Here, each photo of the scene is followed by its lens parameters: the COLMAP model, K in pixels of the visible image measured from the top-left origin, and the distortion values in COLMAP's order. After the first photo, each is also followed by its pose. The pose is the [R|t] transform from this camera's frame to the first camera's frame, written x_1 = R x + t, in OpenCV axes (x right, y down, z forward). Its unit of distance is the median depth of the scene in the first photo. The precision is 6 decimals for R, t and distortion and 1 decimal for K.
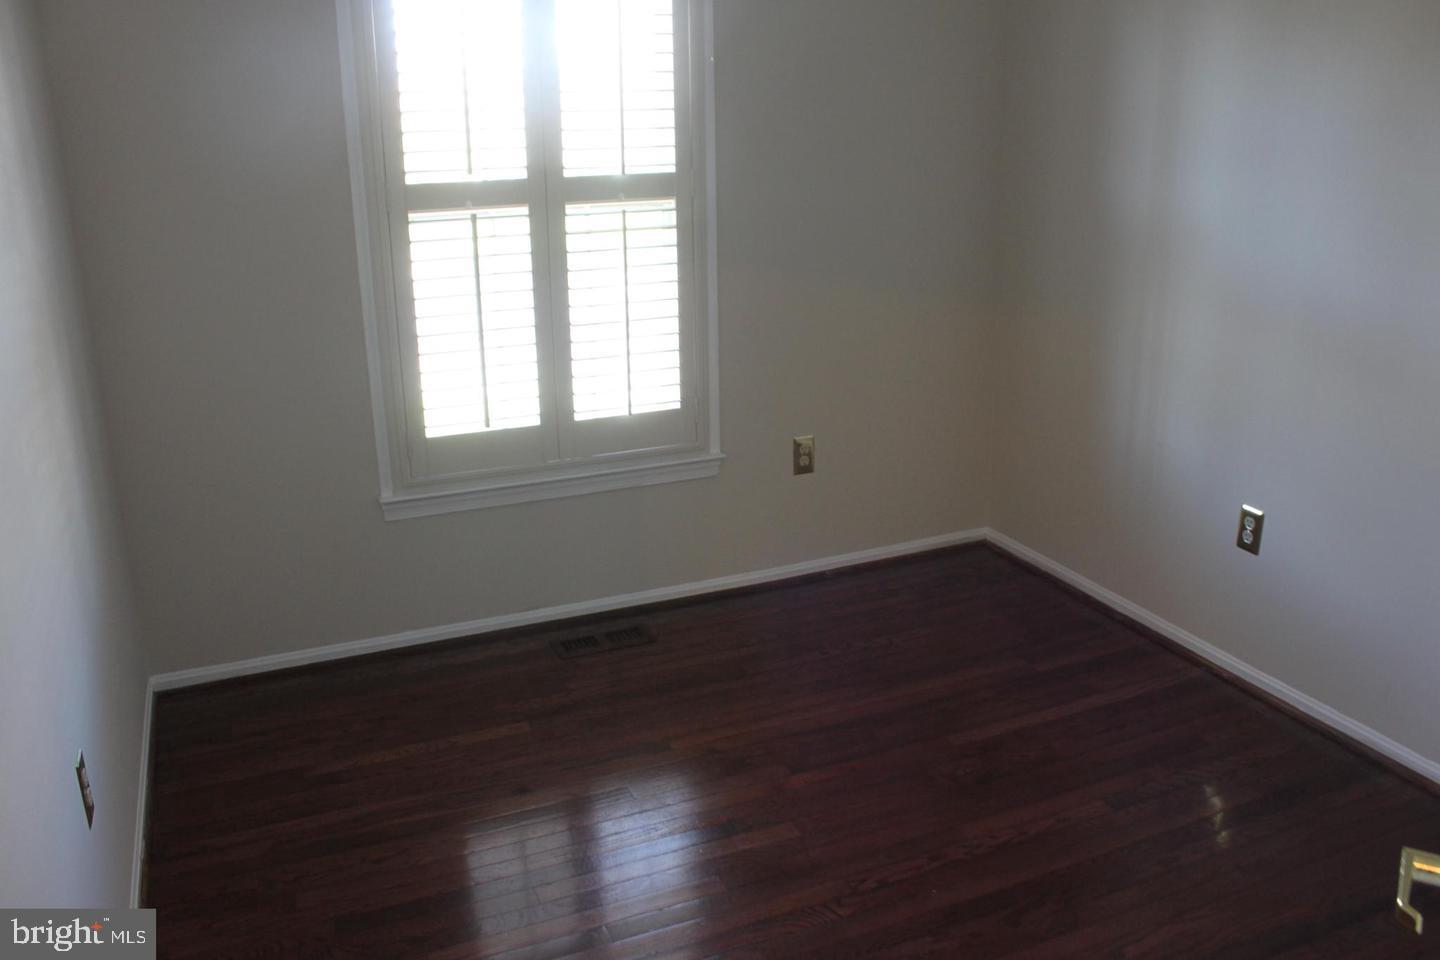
lens RADIAL K [[1218.9, 0, 720.0], [0, 1218.9, 480.0], [0, 0, 1]] dist [-0.039836, 0.013197]
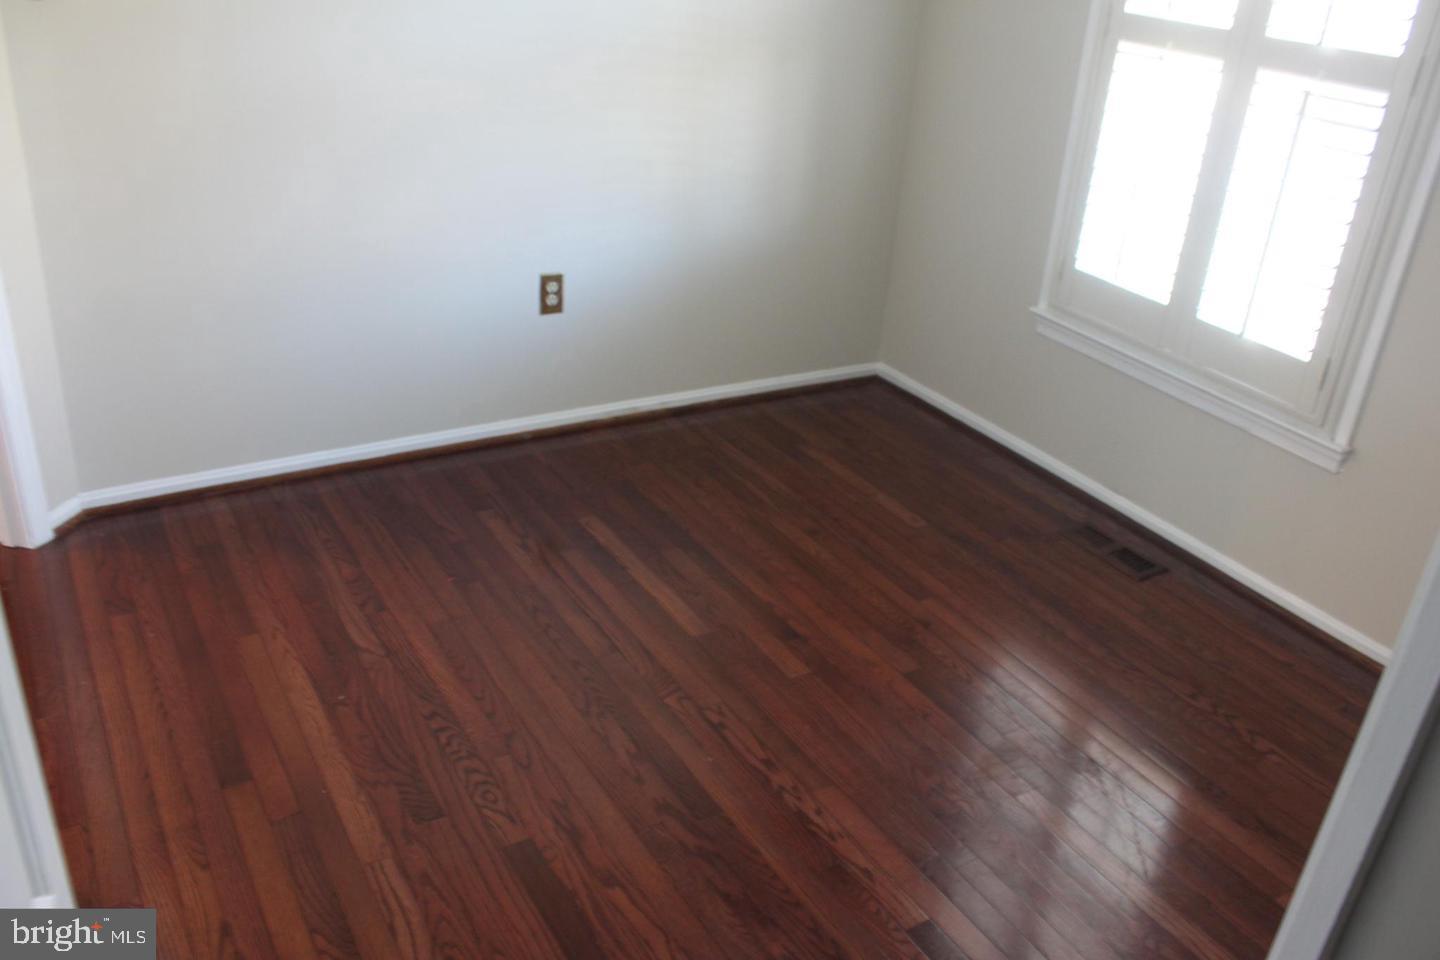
lens RADIAL K [[1218.9, 0, 720.0], [0, 1218.9, 480.0], [0, 0, 1]] dist [-0.039836, 0.013197]
pose [[0.129512, 0.470224, -0.872993, 0.654888], [-0.362075, 0.842041, 0.399837, -0.174898], [0.923108, 0.264305, 0.279310, 0.470011]]
